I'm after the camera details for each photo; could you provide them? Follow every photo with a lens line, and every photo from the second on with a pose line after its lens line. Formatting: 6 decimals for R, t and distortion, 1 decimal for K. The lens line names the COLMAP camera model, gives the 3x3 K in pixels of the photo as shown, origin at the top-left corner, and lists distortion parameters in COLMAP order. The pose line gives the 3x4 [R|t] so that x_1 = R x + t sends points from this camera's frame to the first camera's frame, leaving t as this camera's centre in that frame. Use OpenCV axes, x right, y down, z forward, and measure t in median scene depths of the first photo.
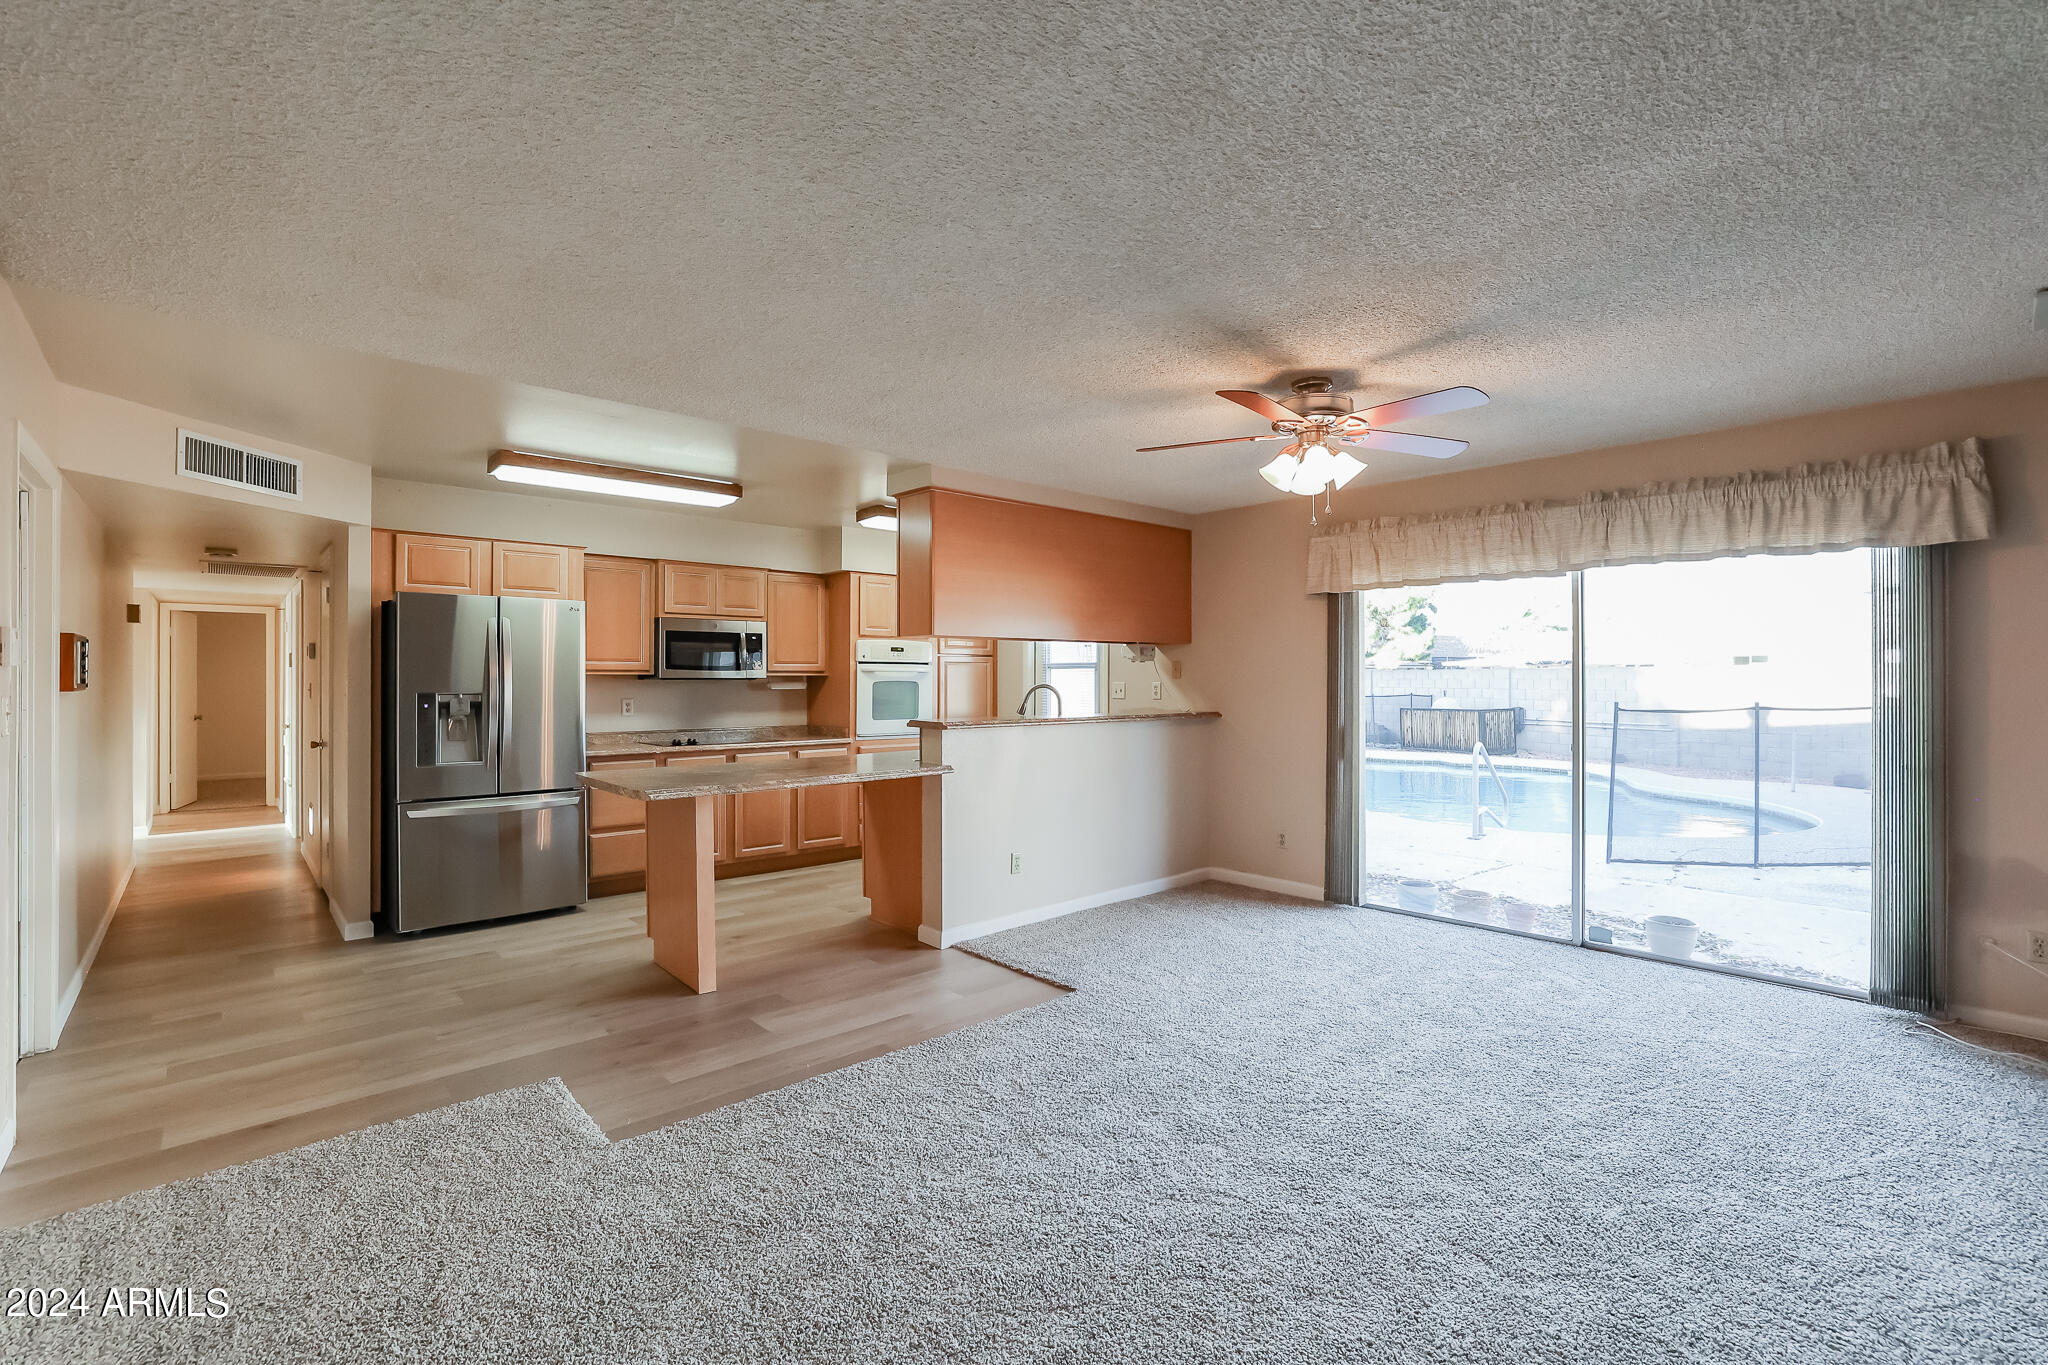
lens RADIAL K [[900.6, 0, 1029.2], [0, 900.6, 672.7], [0, 0, 1]] dist [-0.041875, 0.009997]
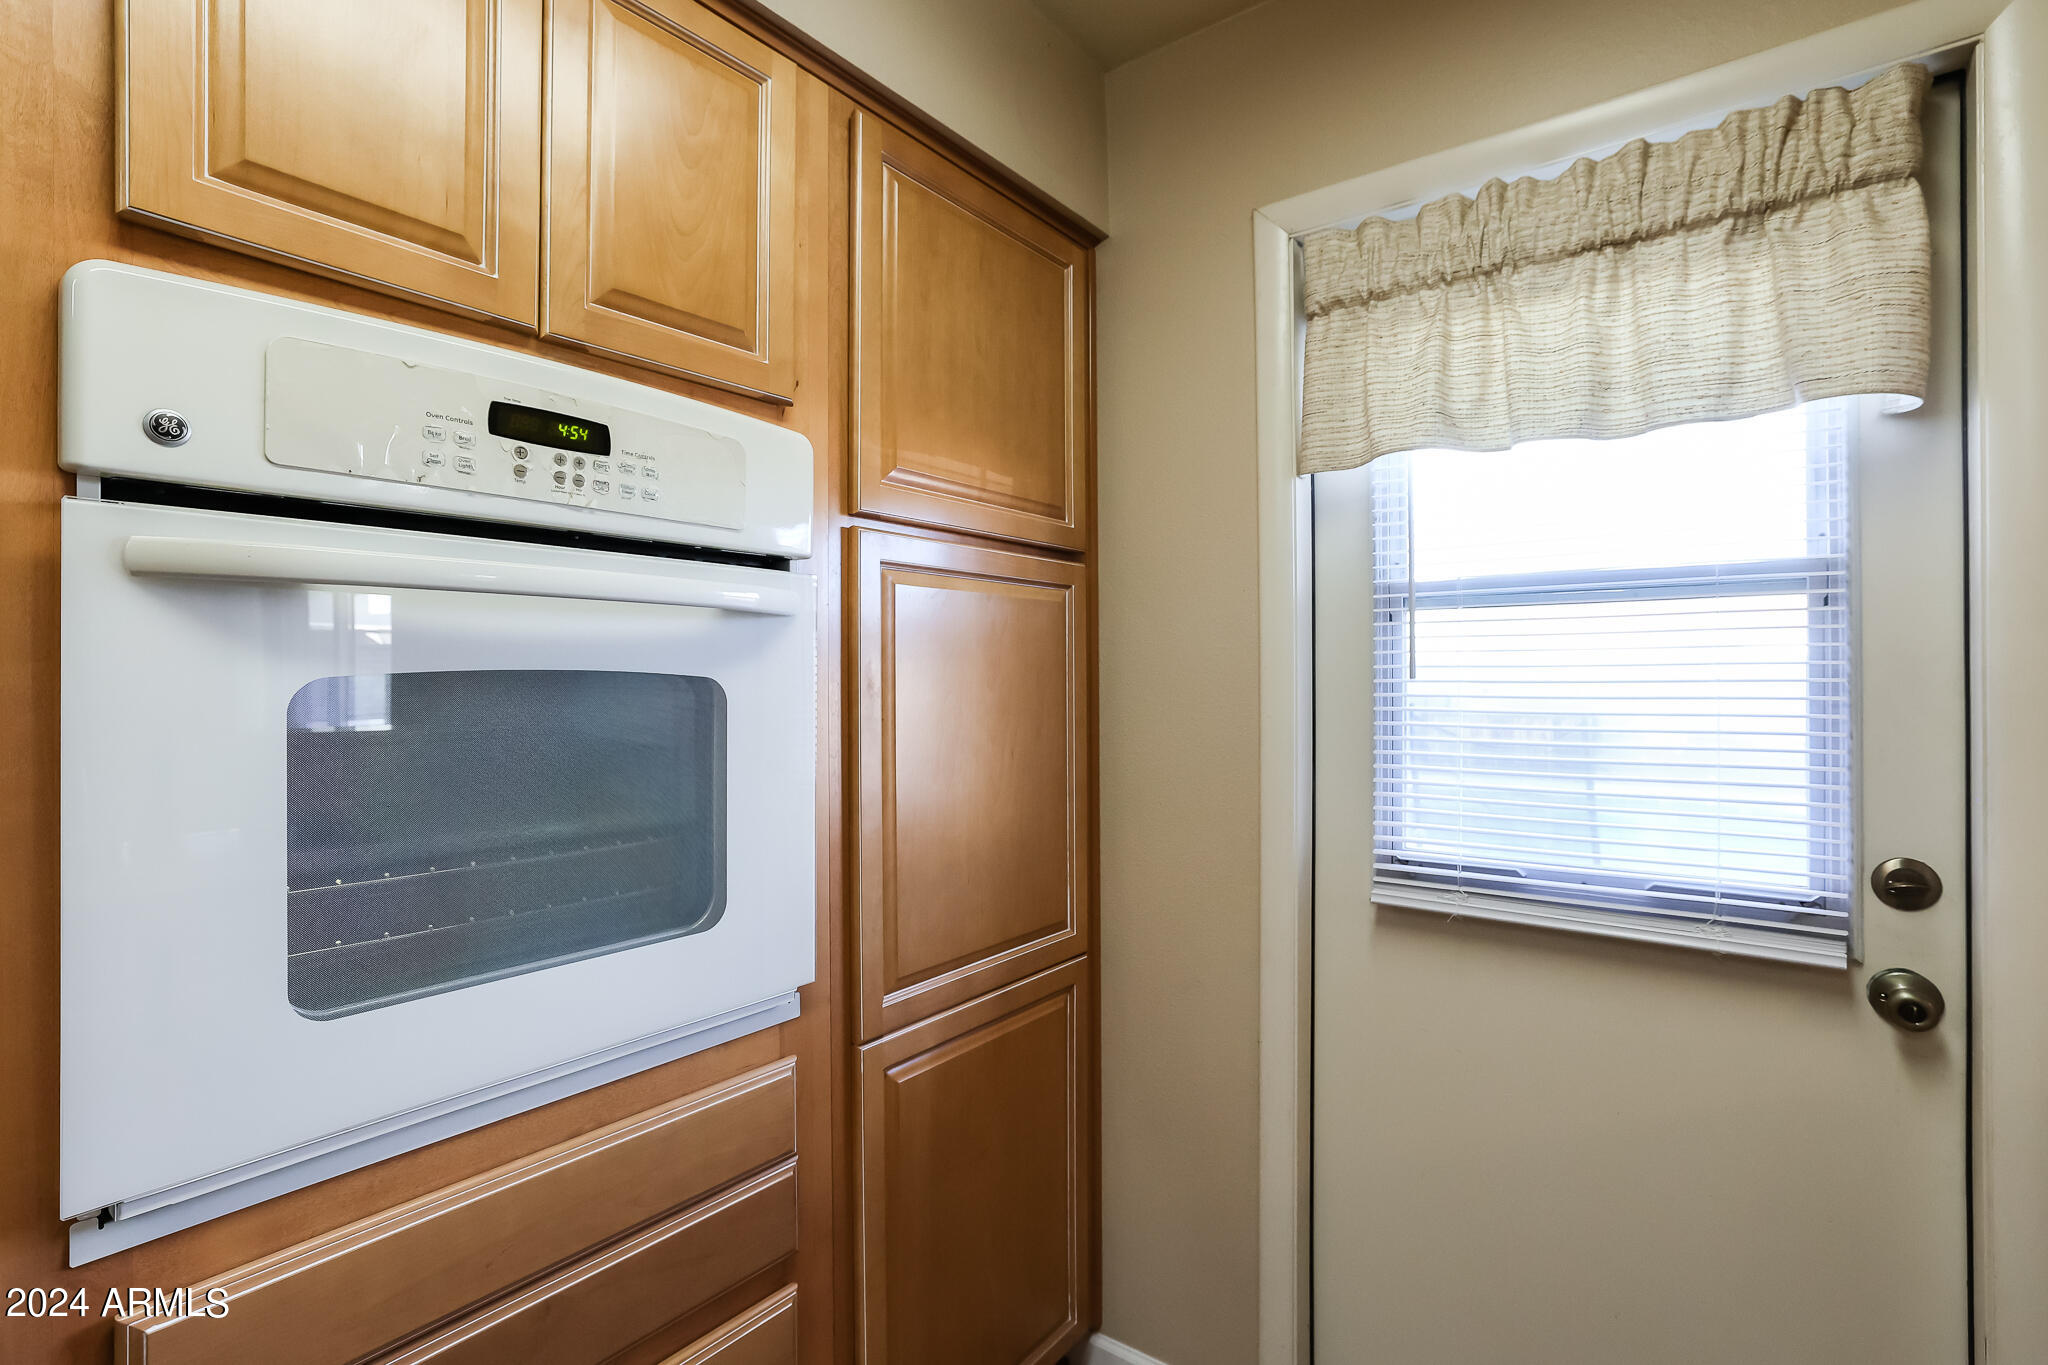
lens RADIAL K [[946.6, 0, 1029.4], [0, 946.6, 678.2], [0, 0, 1]] dist [-0.031978, 0.009580]
pose [[0.985552, -0.004016, 0.169324, -0.143615], [0.002637, 0.999961, 0.008371, 0.013080], [-0.169351, -0.007803, 0.985525, 1.207320]]
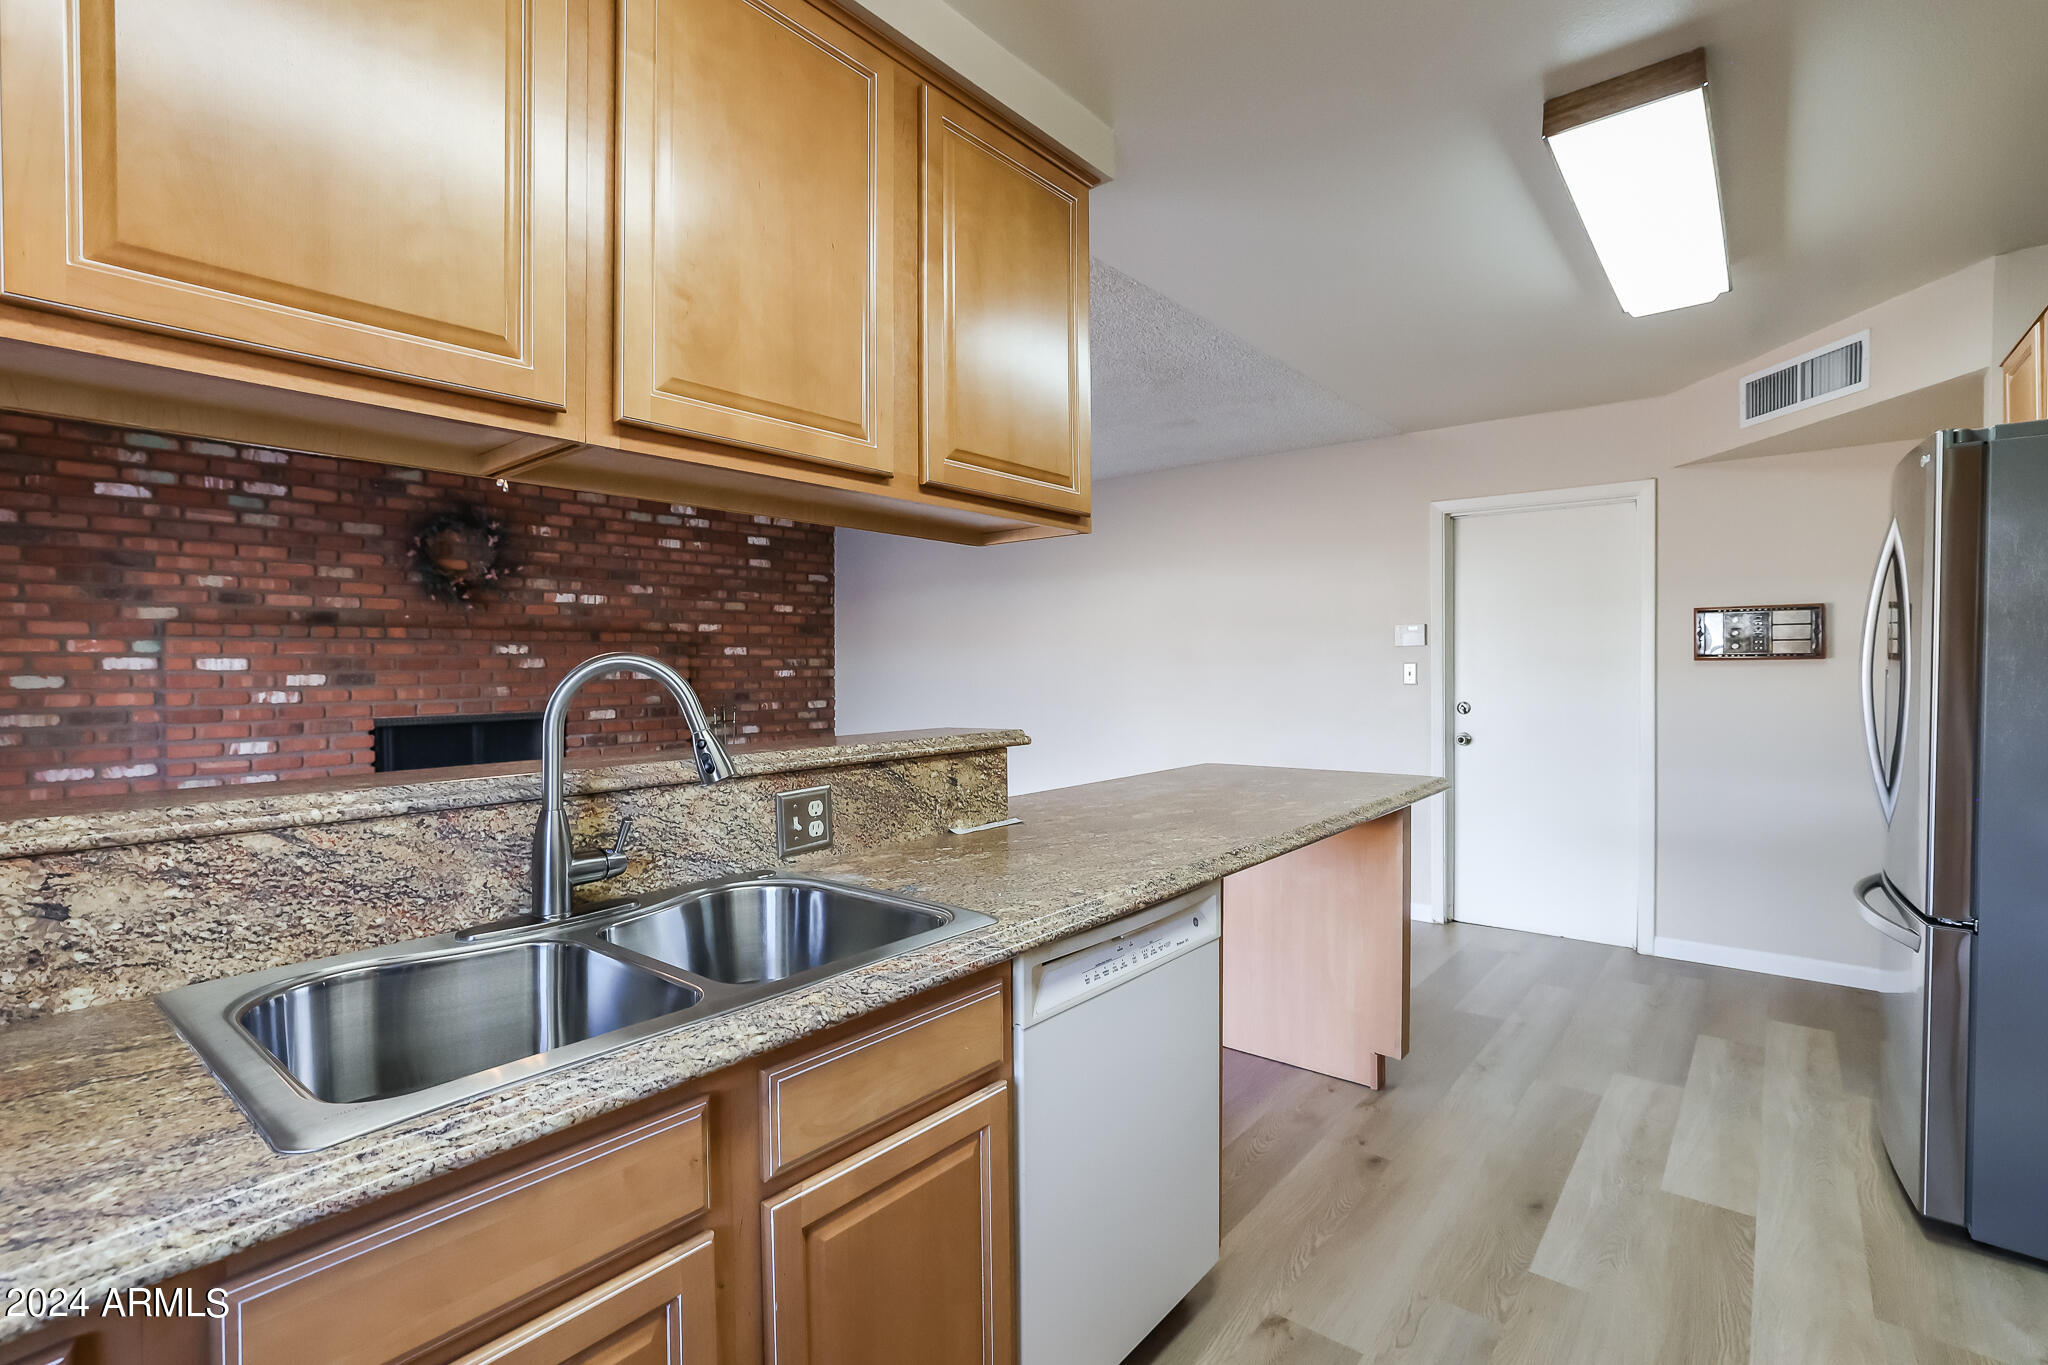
lens RADIAL K [[946.6, 0, 1033.5], [0, 946.6, 676.1], [0, 0, 1]] dist [-0.031978, 0.009580]
pose [[-0.989867, 0.008419, -0.141751, -0.063355], [0.007818, 0.999958, 0.004791, 0.020541], [0.141785, 0.003634, -0.989891, 1.416681]]
